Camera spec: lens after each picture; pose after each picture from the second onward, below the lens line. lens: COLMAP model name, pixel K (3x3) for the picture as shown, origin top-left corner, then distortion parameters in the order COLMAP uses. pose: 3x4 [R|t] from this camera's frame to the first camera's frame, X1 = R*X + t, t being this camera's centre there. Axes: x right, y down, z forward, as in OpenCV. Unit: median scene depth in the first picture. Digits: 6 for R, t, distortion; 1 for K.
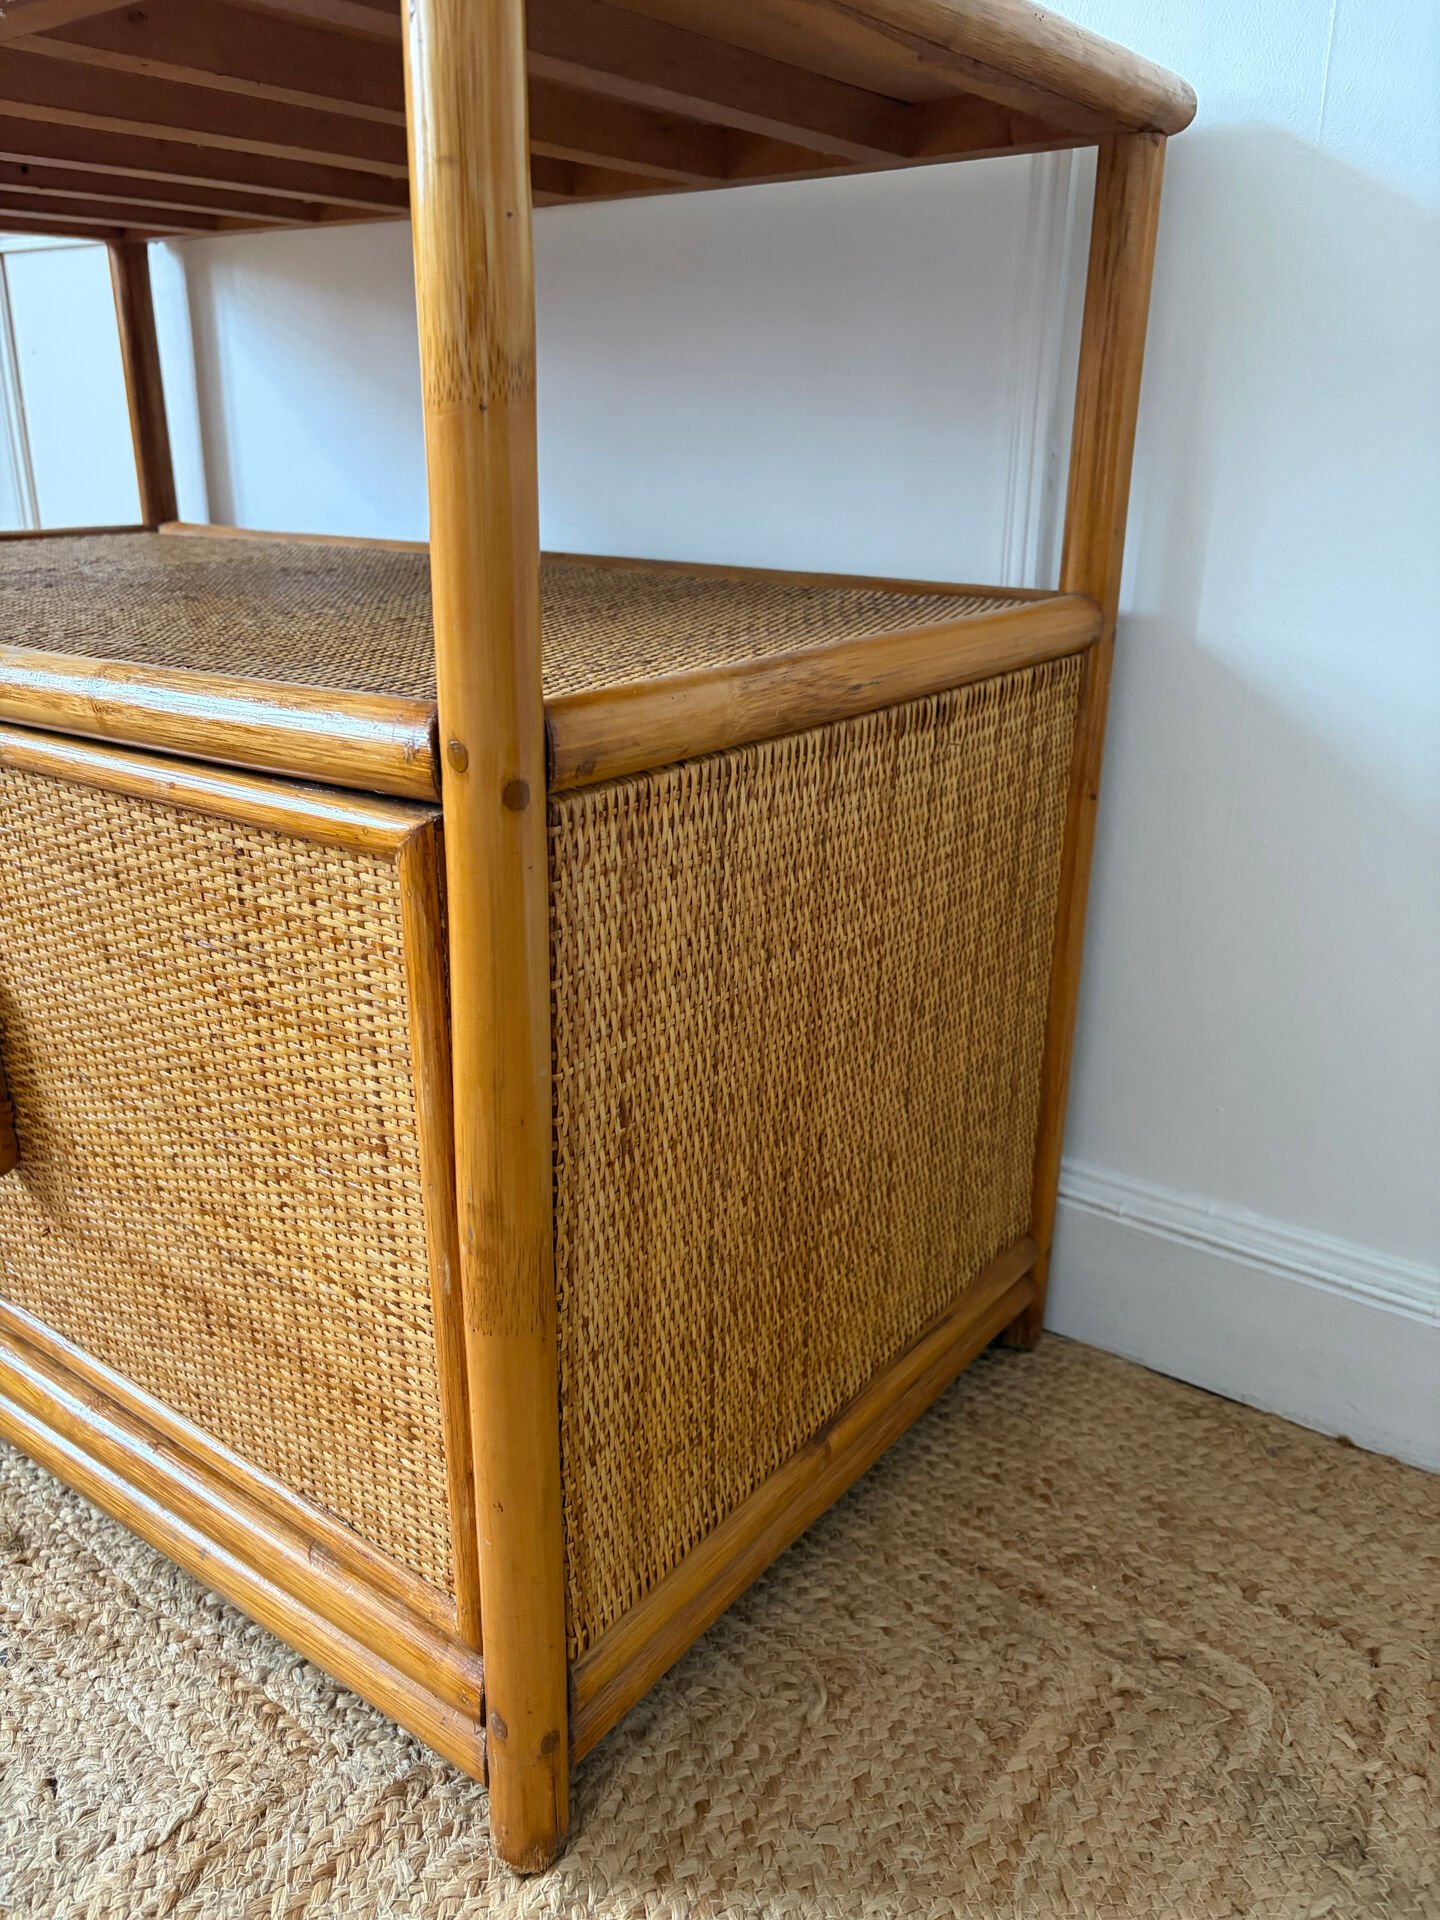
lens RADIAL K [[1437.3, 0, 678.6], [0, 1437.3, 955.1], [0, 0, 1]] dist [0.129938, -0.309931]
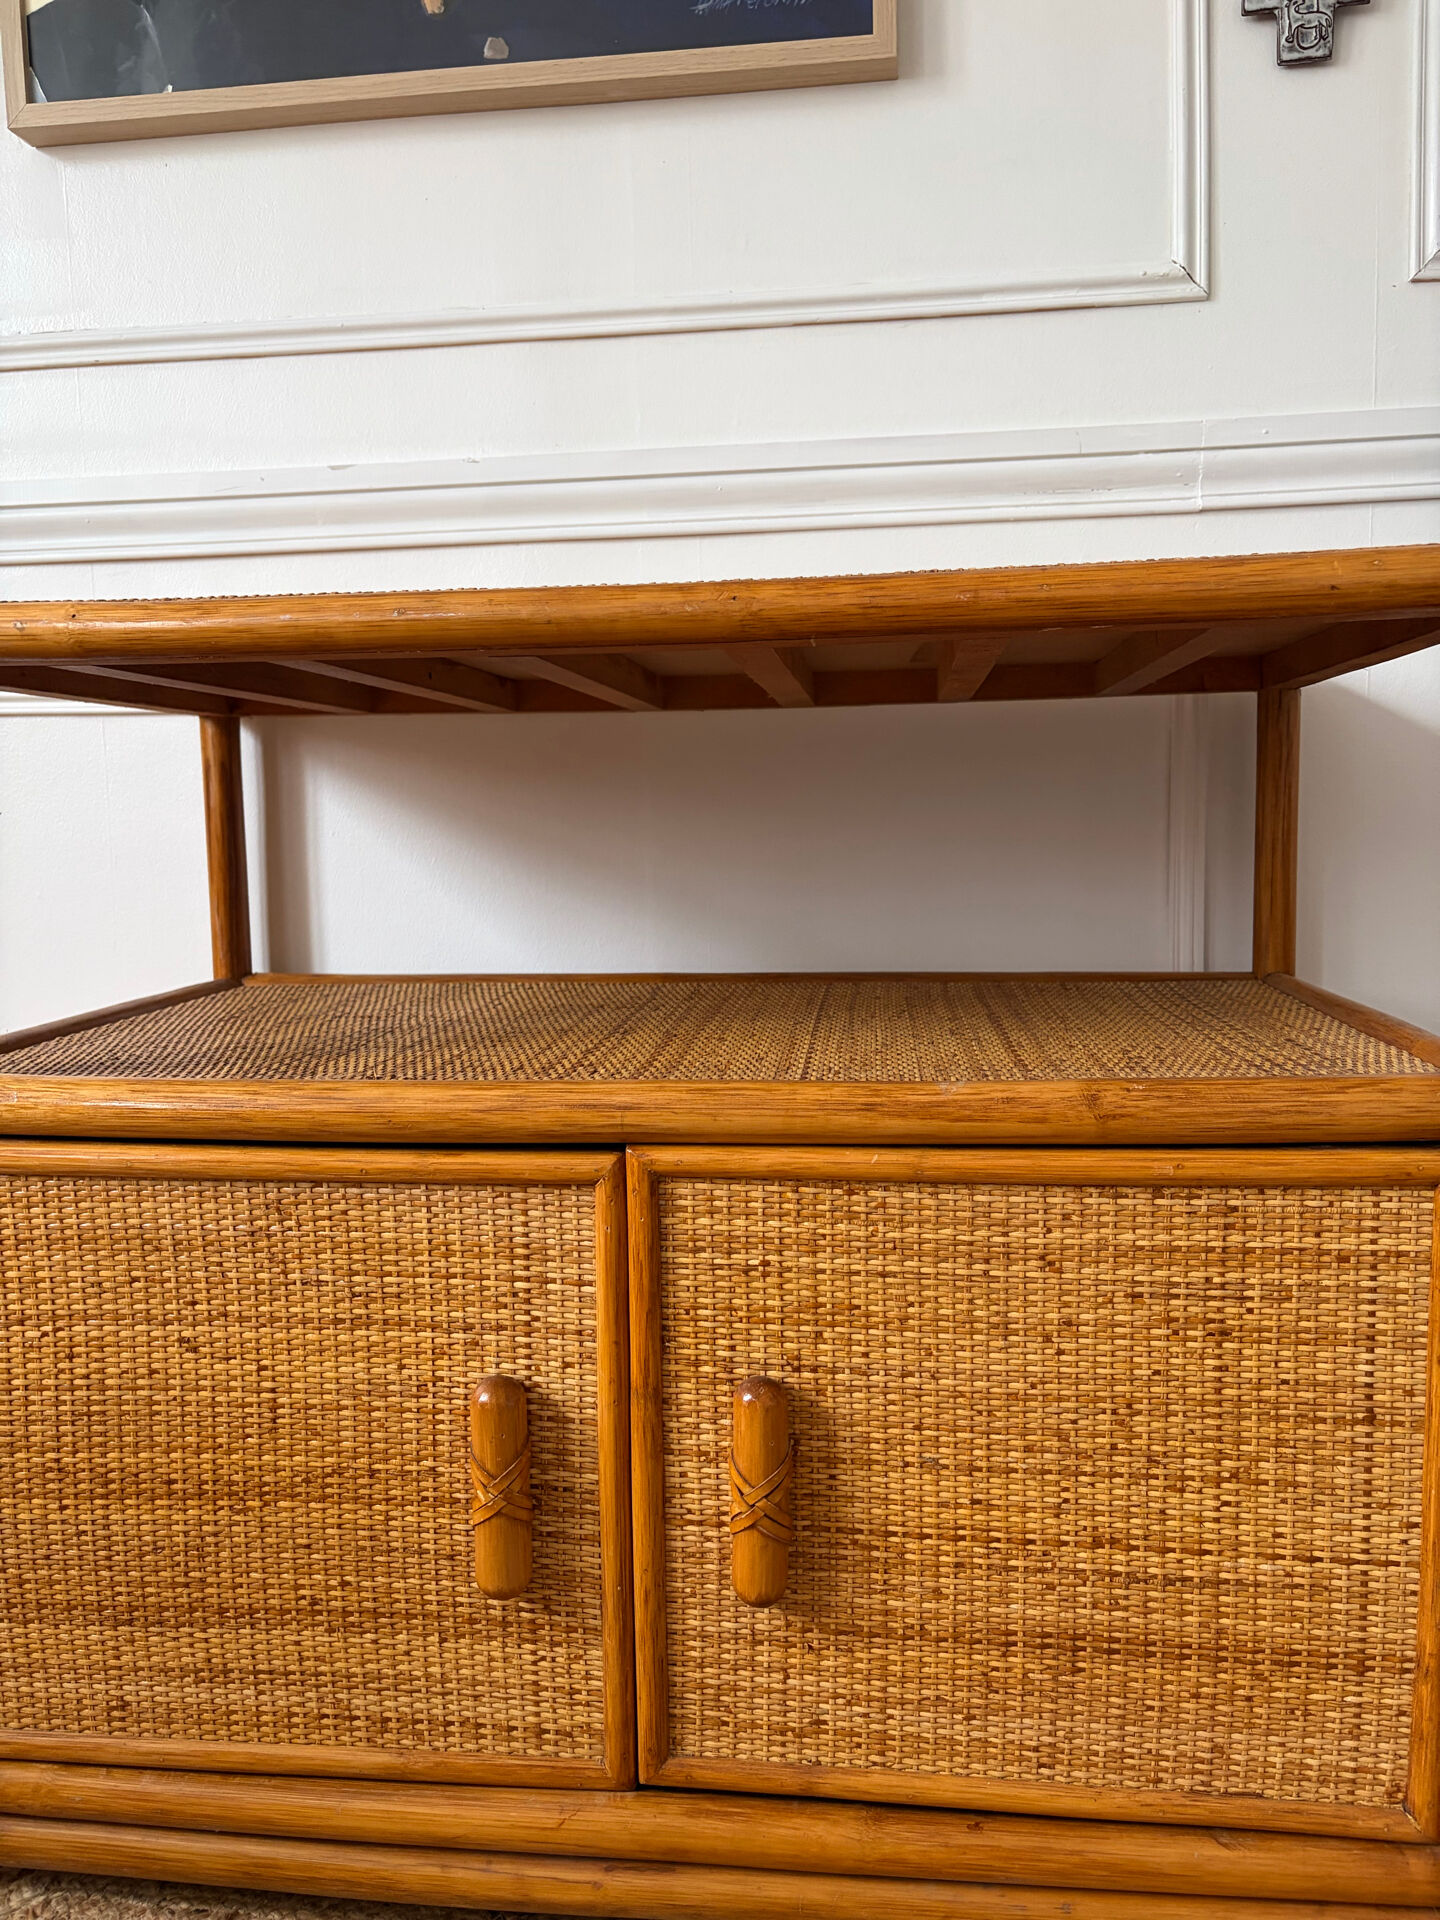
lens RADIAL K [[1450.0, 0, 733.6], [0, 1450.0, 955.9], [0, 0, 1]] dist [0.056452, -0.081614]
pose [[0.858033, -0.064689, 0.509505, -1.229842], [0.194259, 0.959214, -0.205357, -0.098496], [-0.475440, 0.275179, 0.835604, 0.045990]]
